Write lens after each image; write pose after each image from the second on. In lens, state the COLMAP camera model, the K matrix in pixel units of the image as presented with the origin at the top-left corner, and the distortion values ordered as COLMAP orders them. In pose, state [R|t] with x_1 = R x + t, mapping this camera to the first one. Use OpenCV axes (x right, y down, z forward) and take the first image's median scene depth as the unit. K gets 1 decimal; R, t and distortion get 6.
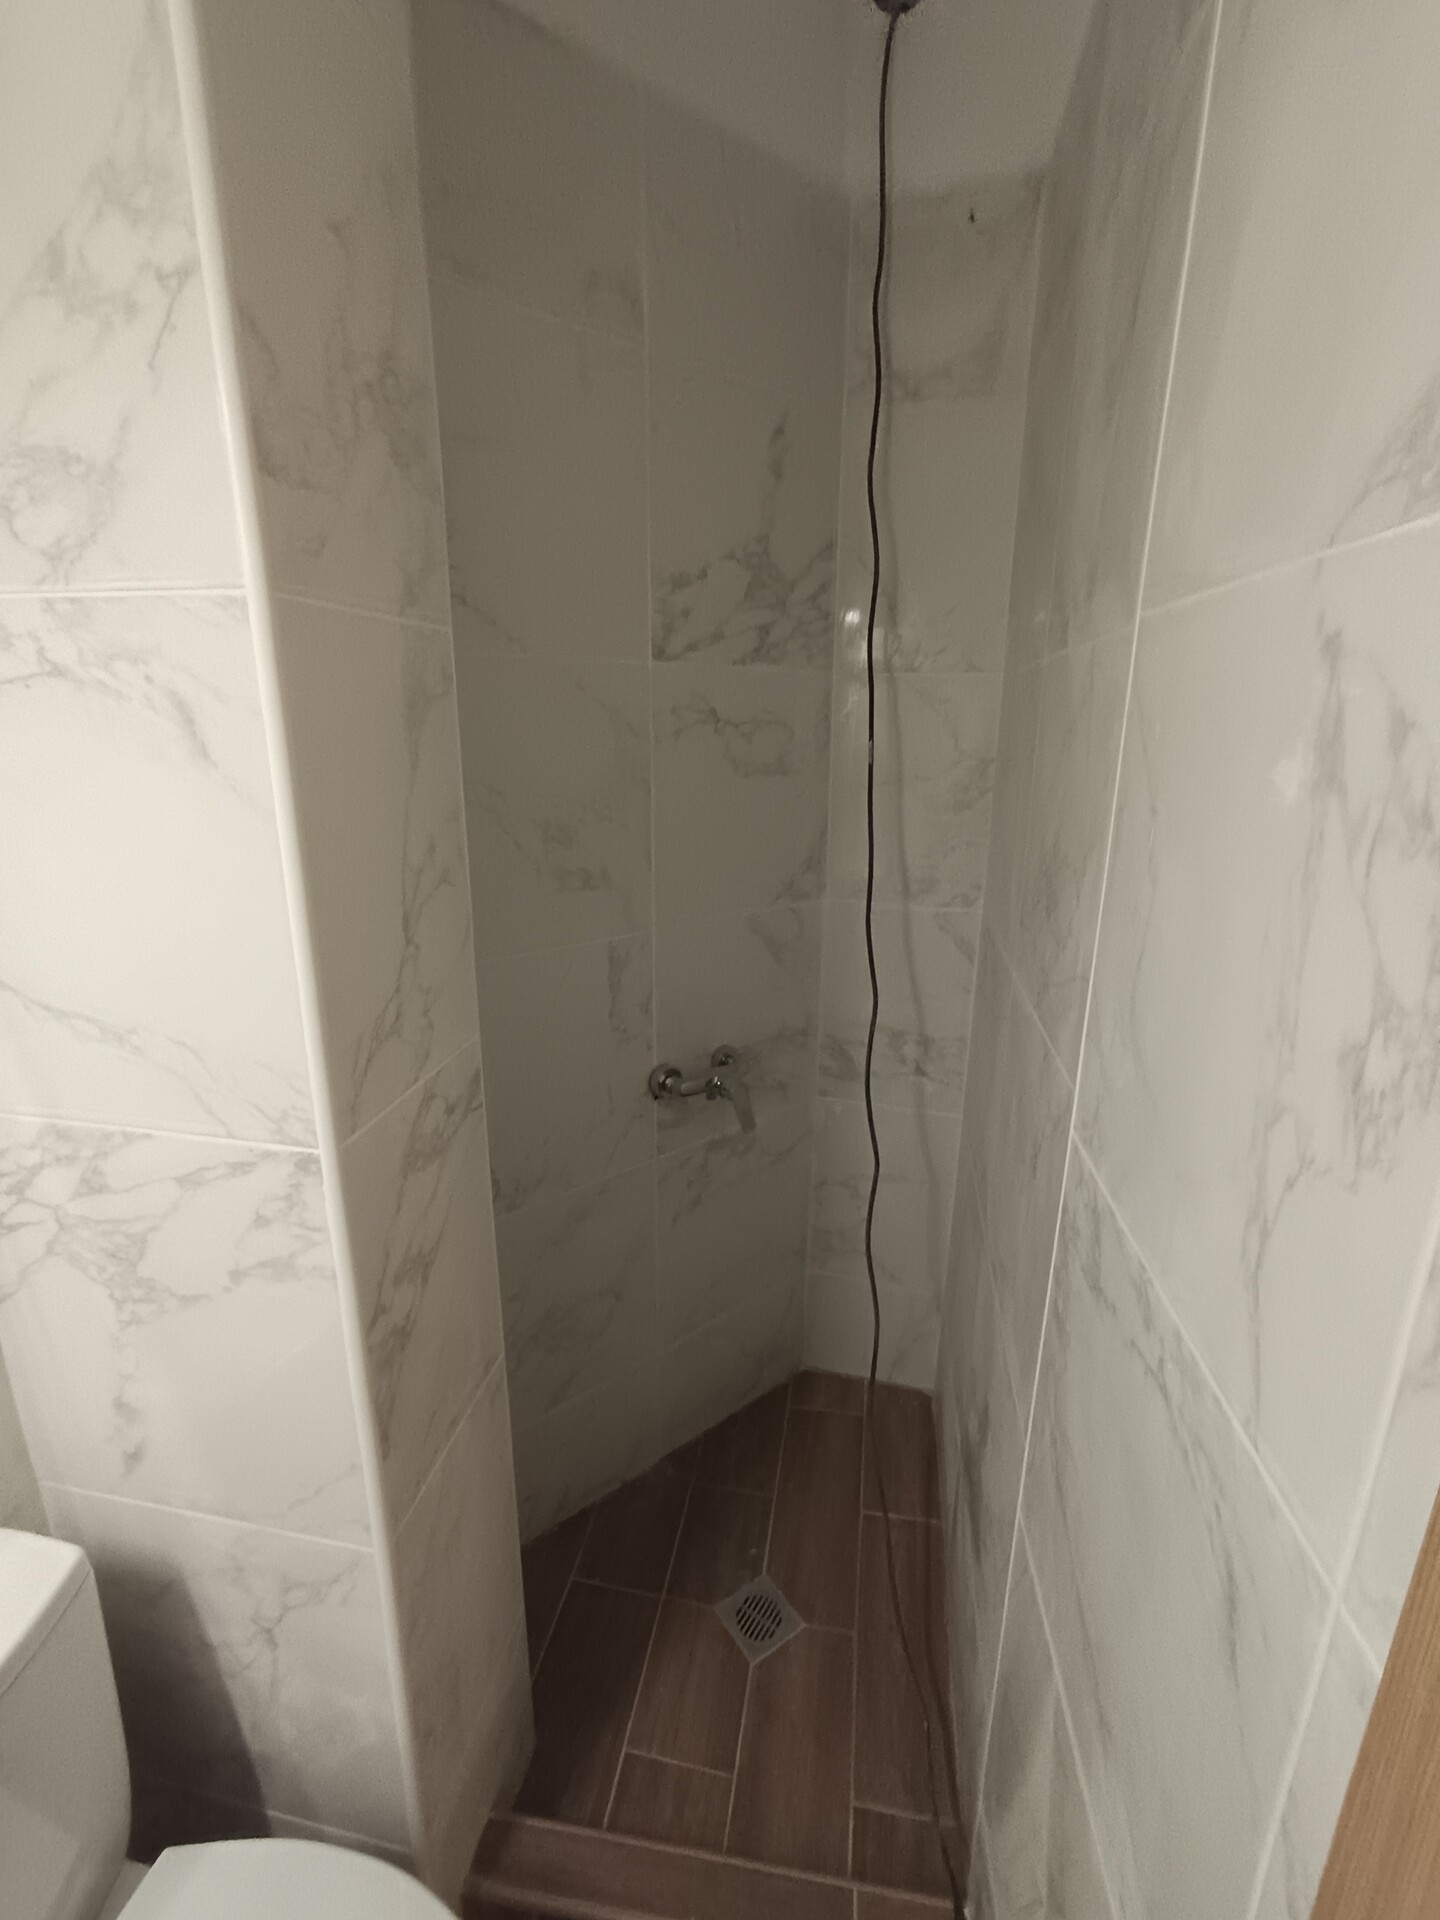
lens RADIAL K [[871.1, 0, 726.6], [0, 871.1, 959.0], [0, 0, 1]] dist [-0.018770, 0.007846]
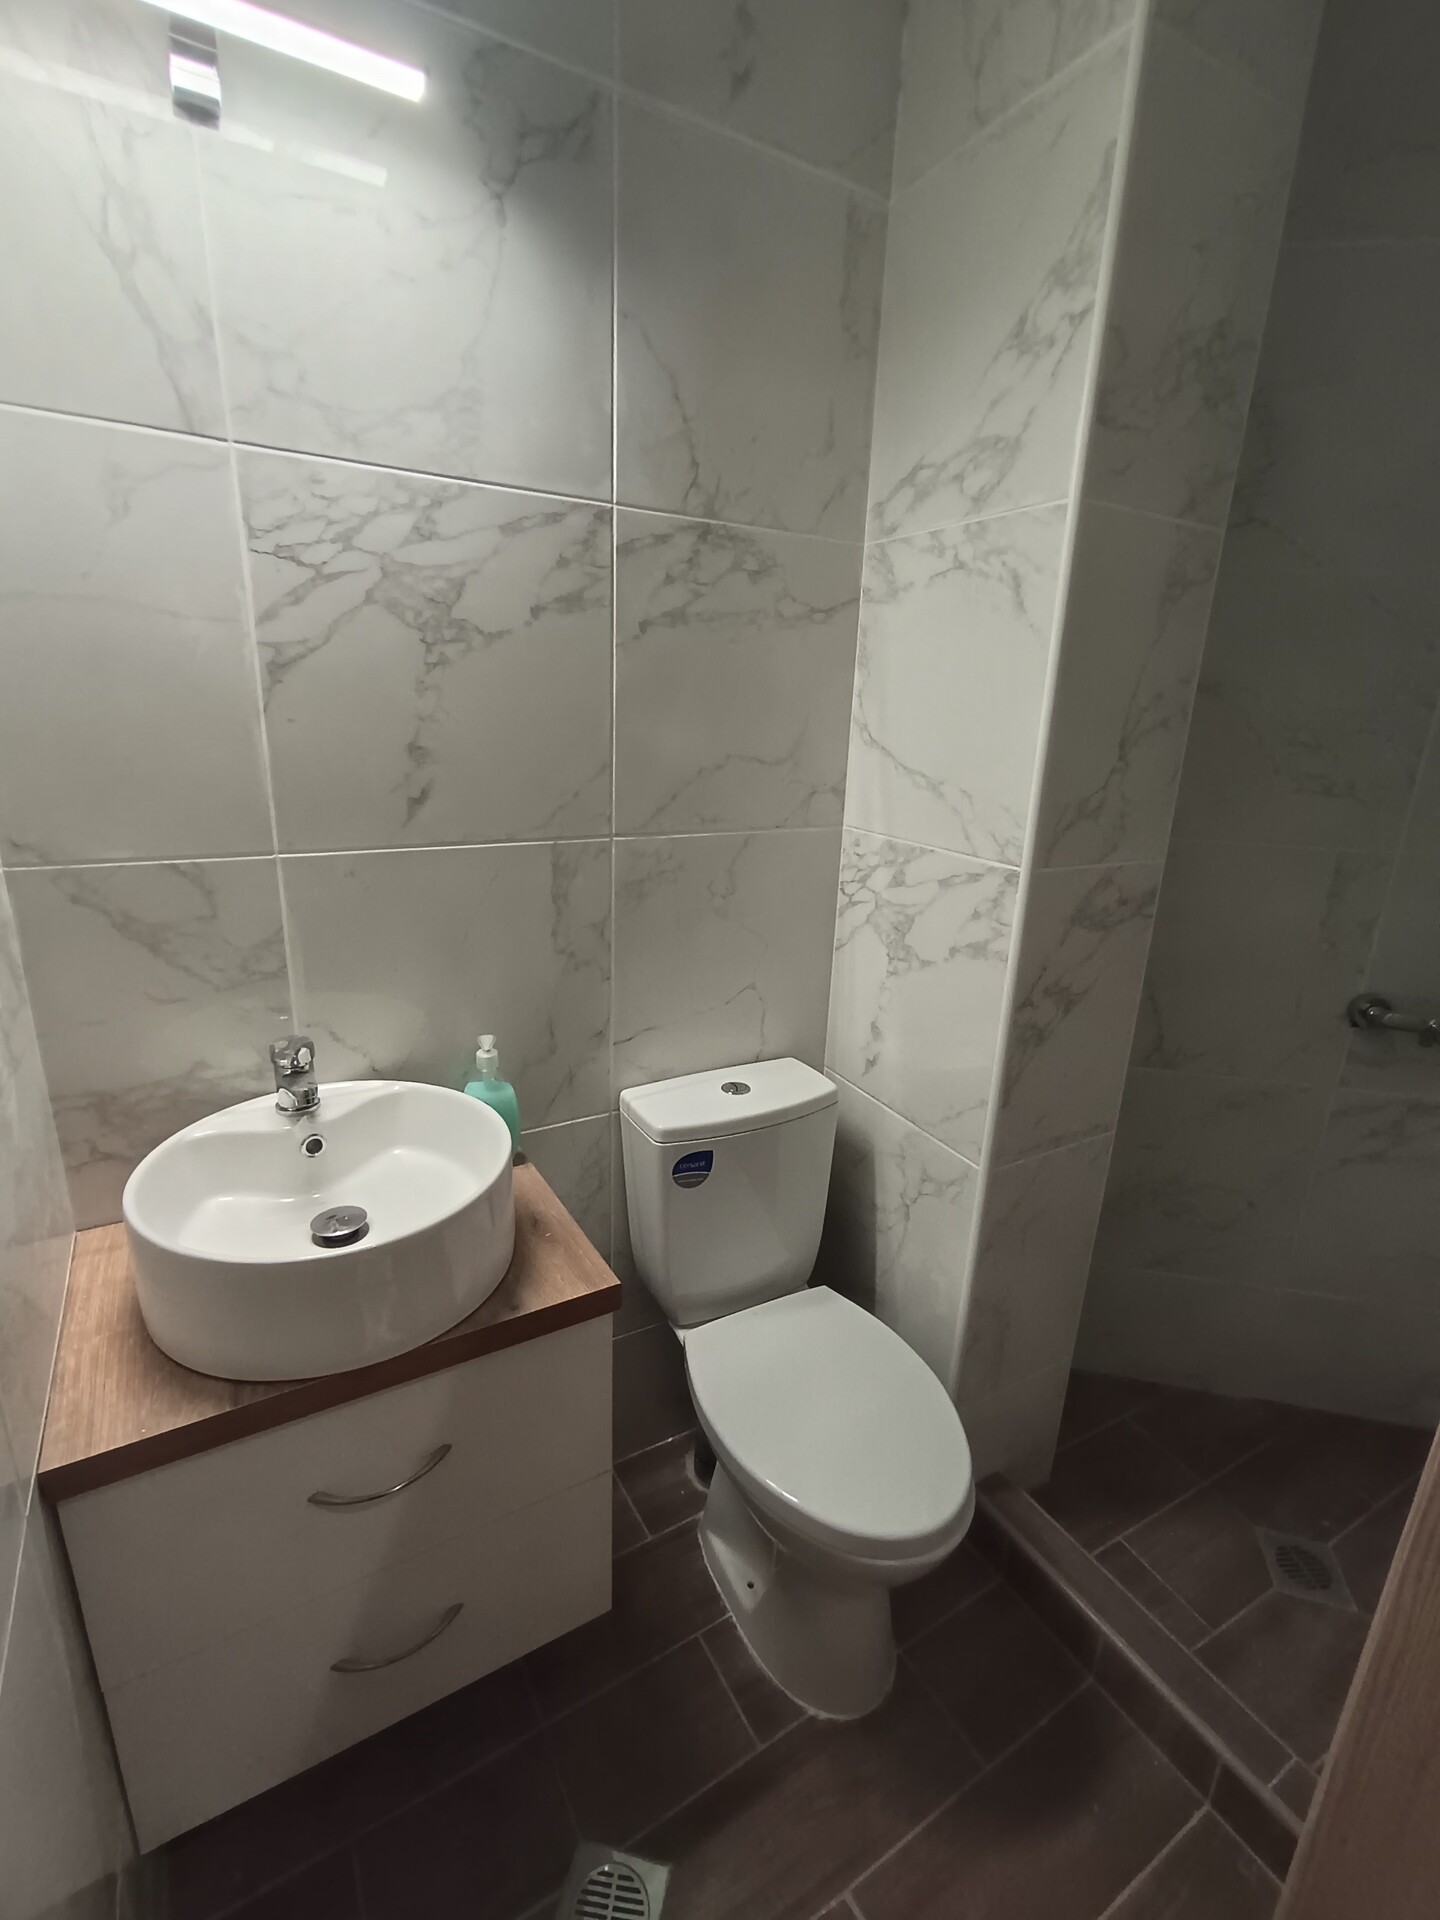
lens RADIAL K [[871.1, 0, 722.6], [0, 871.1, 955.6], [0, 0, 1]] dist [-0.018770, 0.007846]
pose [[0.628713, 0.234631, -0.741397, 0.361421], [-0.242220, 0.965054, 0.100007, 0.324294], [0.738952, 0.116705, 0.663573, -0.382426]]
